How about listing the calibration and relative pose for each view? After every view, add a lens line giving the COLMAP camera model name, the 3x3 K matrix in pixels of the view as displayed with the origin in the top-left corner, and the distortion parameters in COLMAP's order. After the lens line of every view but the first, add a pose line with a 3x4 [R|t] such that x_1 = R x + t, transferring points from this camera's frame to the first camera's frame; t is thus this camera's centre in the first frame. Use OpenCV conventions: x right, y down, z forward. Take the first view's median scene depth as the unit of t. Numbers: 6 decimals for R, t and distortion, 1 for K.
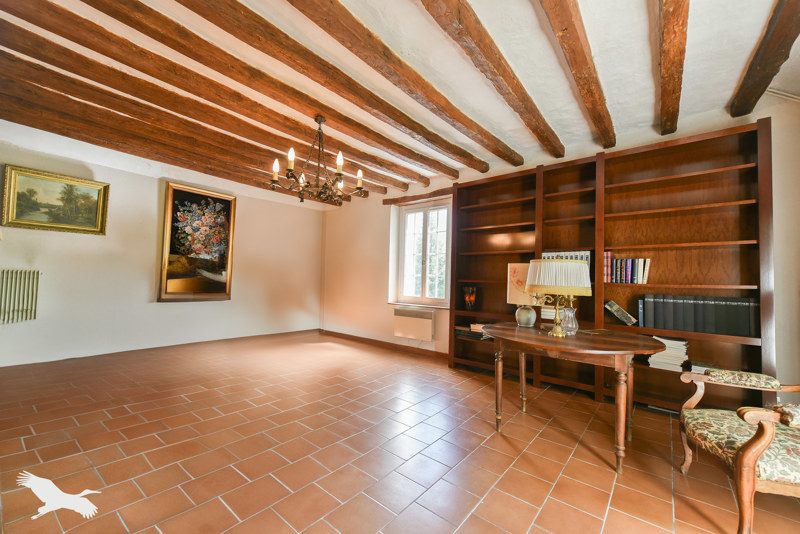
lens RADIAL K [[313.7, 0, 398.3], [0, 313.7, 270.0], [0, 0, 1]] dist [0.001871, -0.000063]
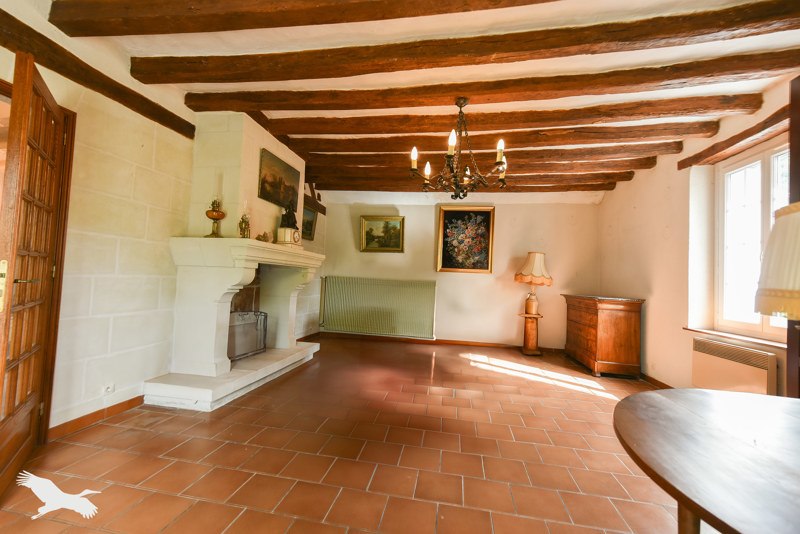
lens RADIAL K [[313.7, 0, 398.3], [0, 313.7, 270.0], [0, 0, 1]] dist [0.001871, -0.000063]
pose [[0.500406, -0.032658, -0.865174, 0.244932], [-0.000821, 0.999270, -0.038194, 0.018612], [0.865790, 0.019823, 0.500014, 0.240616]]
